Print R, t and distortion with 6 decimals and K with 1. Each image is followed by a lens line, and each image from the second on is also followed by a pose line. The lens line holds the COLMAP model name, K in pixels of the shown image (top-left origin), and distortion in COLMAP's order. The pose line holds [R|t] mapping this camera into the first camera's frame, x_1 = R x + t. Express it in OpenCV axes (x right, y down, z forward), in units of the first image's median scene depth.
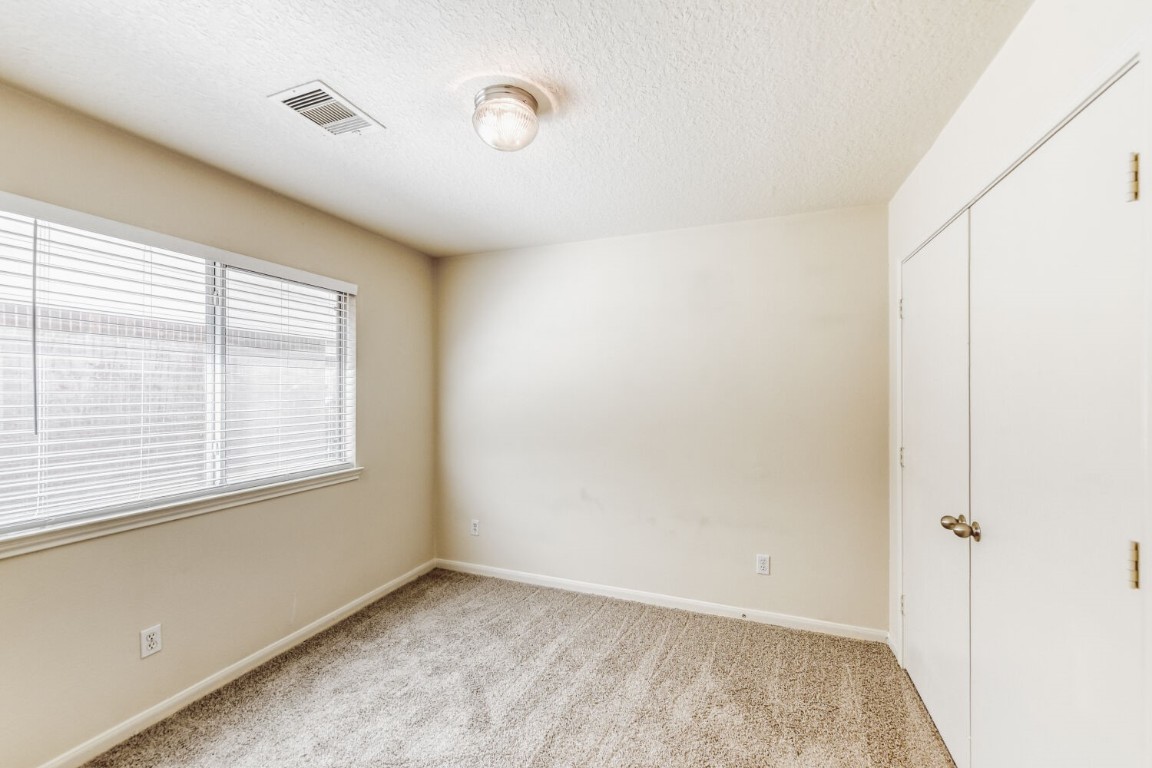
lens RADIAL K [[462.2, 0, 576.1], [0, 462.2, 387.1], [0, 0, 1]] dist [0.018956, 0.000346]
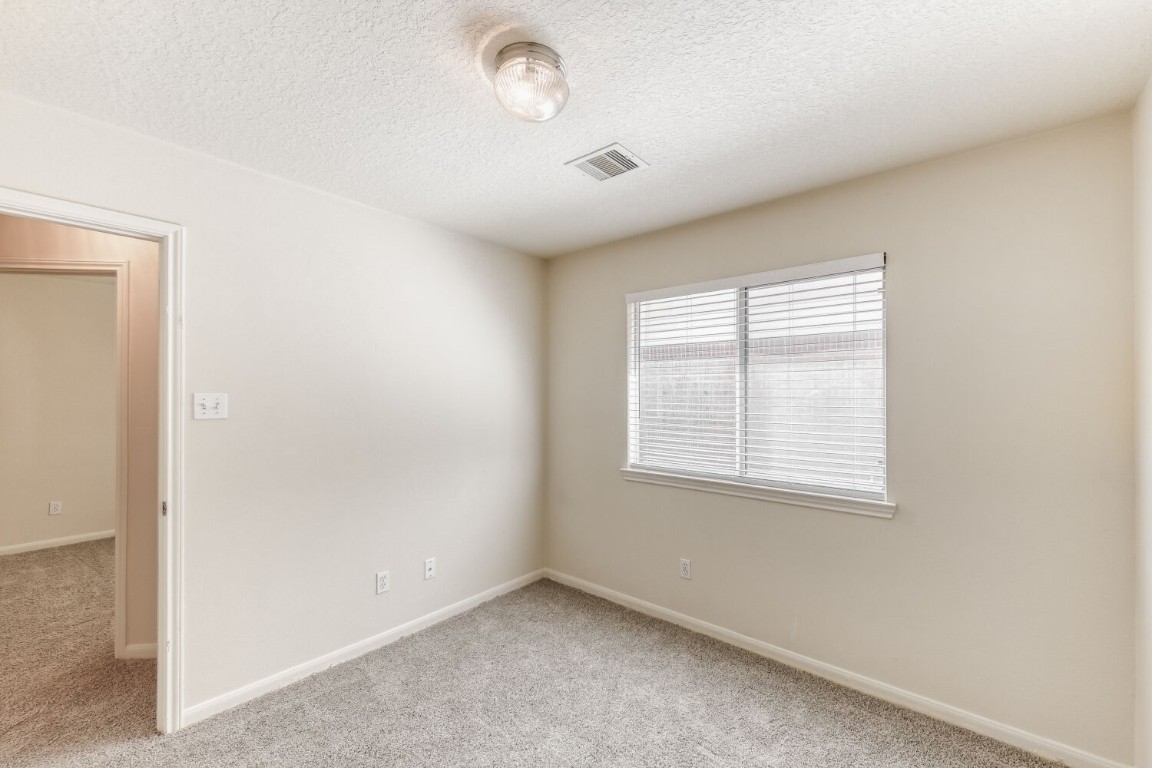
lens RADIAL K [[462.2, 0, 580.8], [0, 462.2, 395.7], [0, 0, 1]] dist [0.018956, 0.000346]
pose [[-0.307342, -0.008381, -0.951562, 0.481448], [-0.005801, 0.999959, -0.006933, 0.019233], [0.951582, 0.003389, -0.307378, 0.990992]]
